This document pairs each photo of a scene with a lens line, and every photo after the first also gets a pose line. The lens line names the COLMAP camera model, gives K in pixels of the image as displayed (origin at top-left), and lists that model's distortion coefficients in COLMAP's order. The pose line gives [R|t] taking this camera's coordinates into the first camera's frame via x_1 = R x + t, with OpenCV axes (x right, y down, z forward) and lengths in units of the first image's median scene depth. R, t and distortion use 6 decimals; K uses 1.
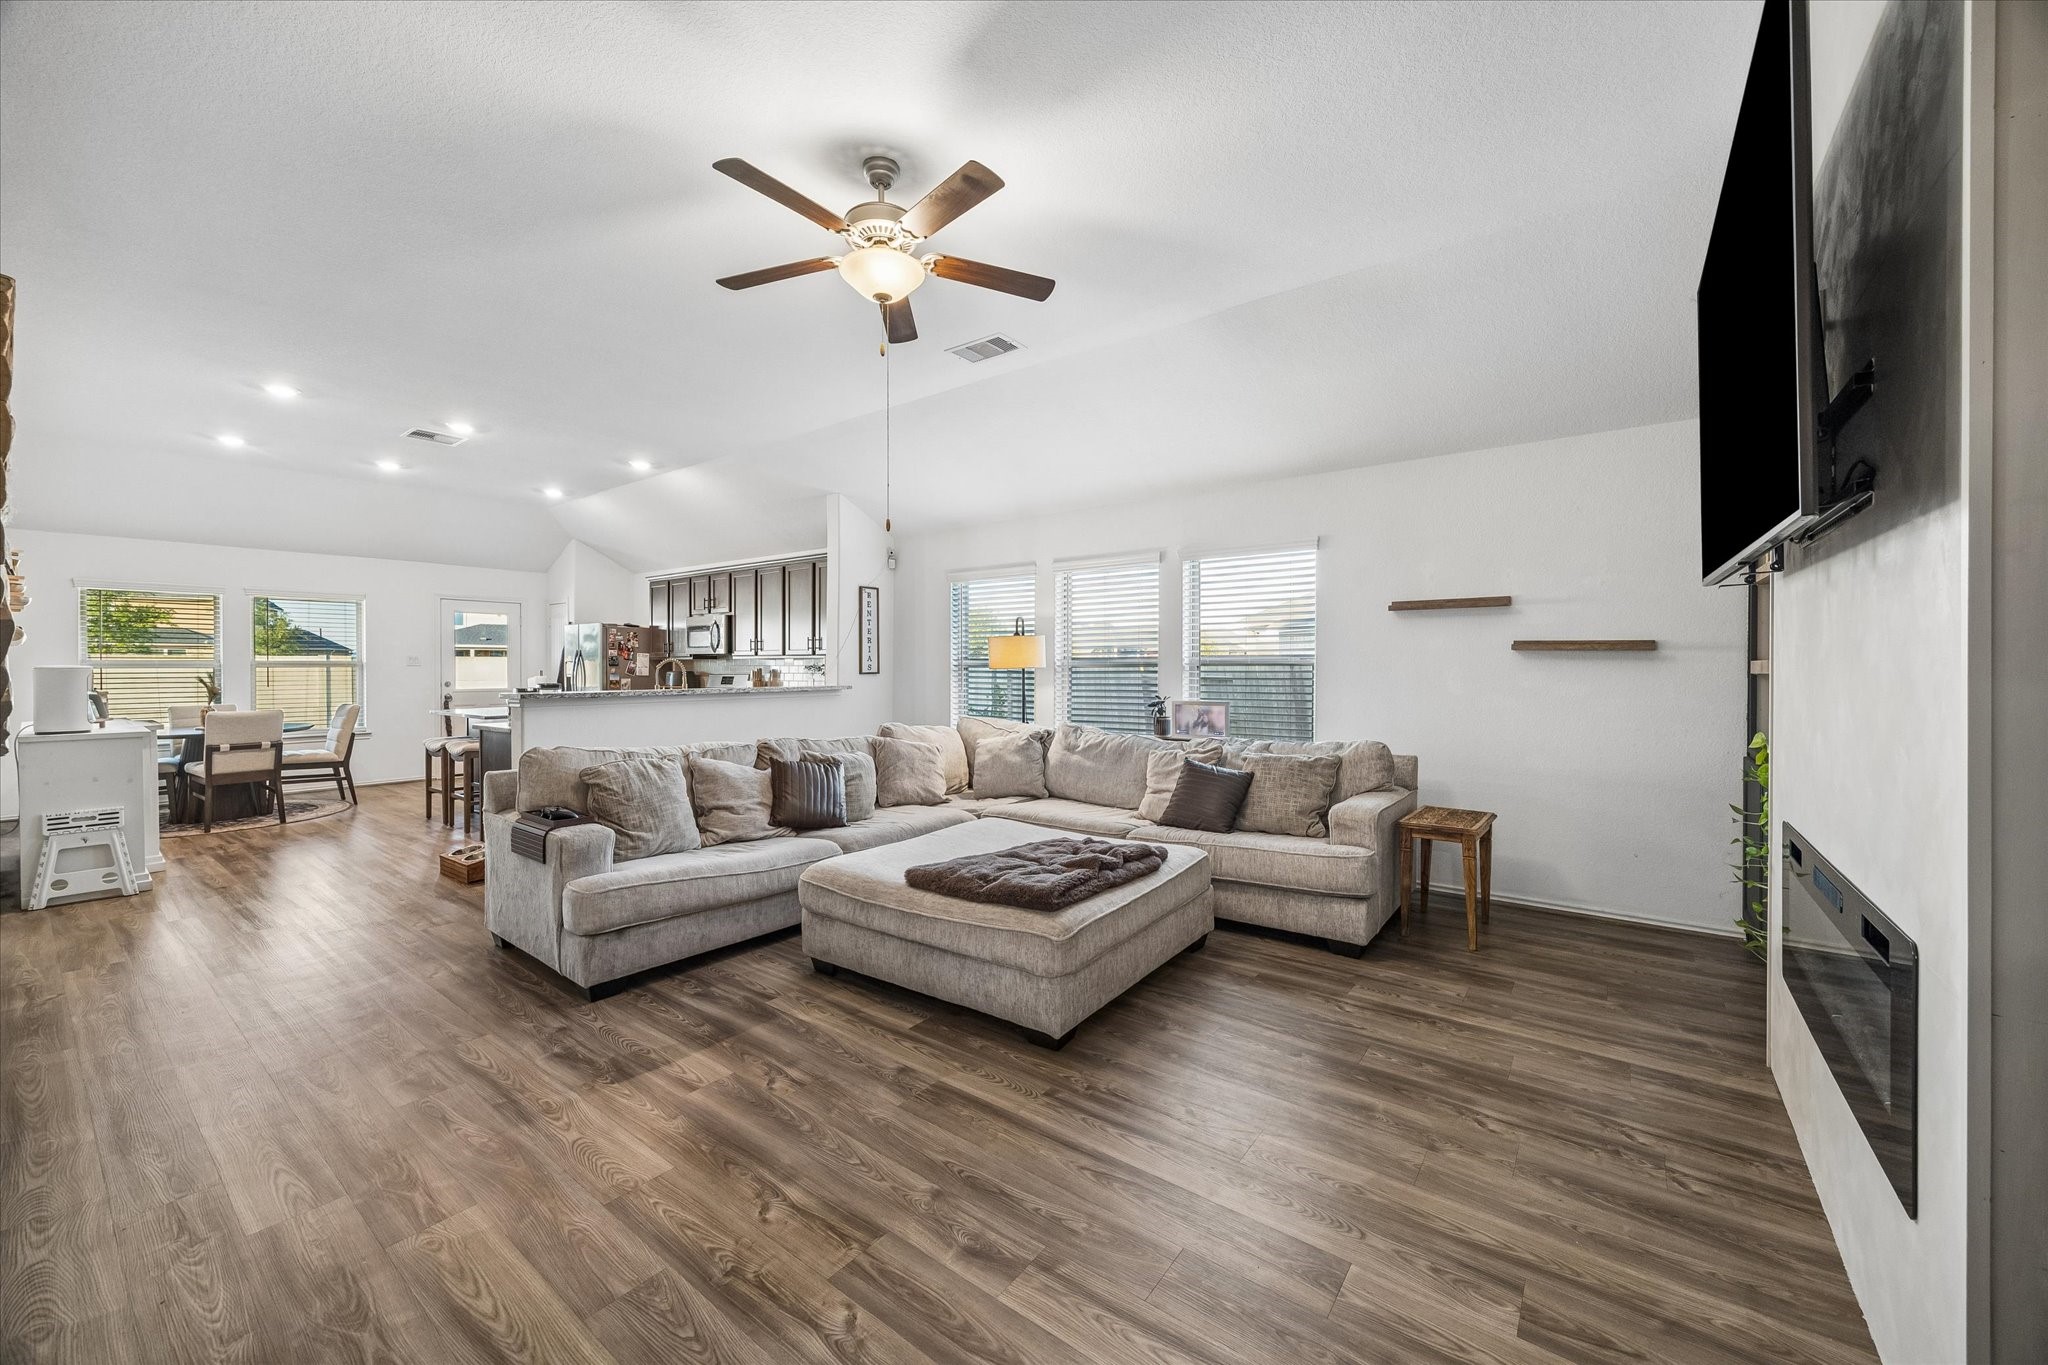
lens RADIAL K [[789.8, 0, 1039.8], [0, 789.8, 672.5], [0, 0, 1]] dist [0.001538, 0.000123]
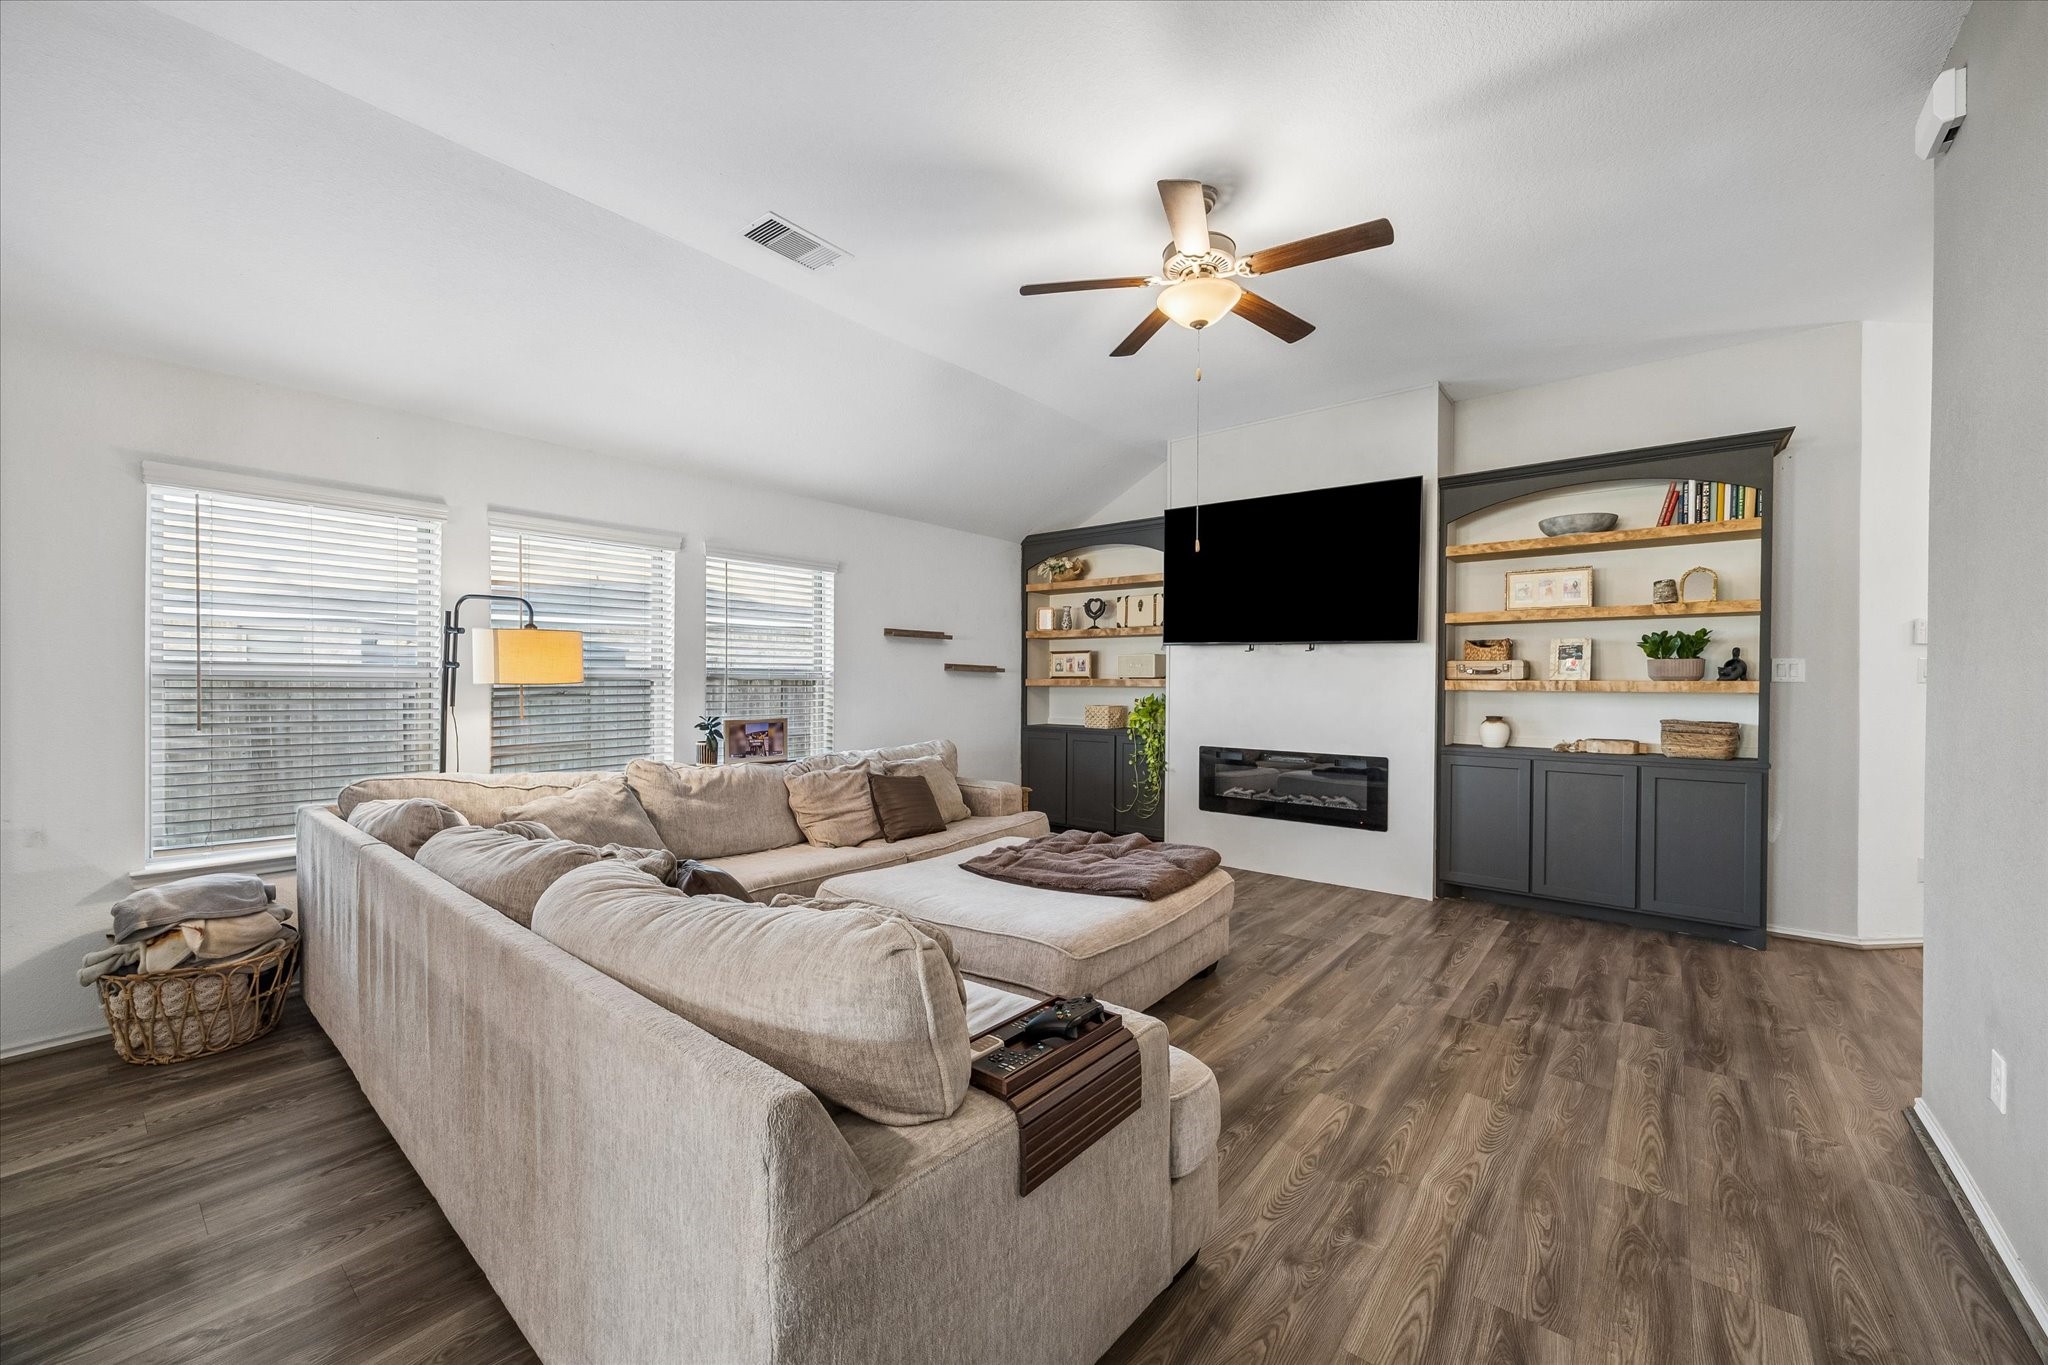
lens RADIAL K [[789.8, 0, 1030.8], [0, 789.8, 684.6], [0, 0, 1]] dist [0.001538, 0.000123]
pose [[0.030463, -0.002697, 0.999532, -1.421275], [0.003568, 0.999990, 0.002589, -0.008315], [-0.999530, 0.003488, 0.030472, 1.364044]]
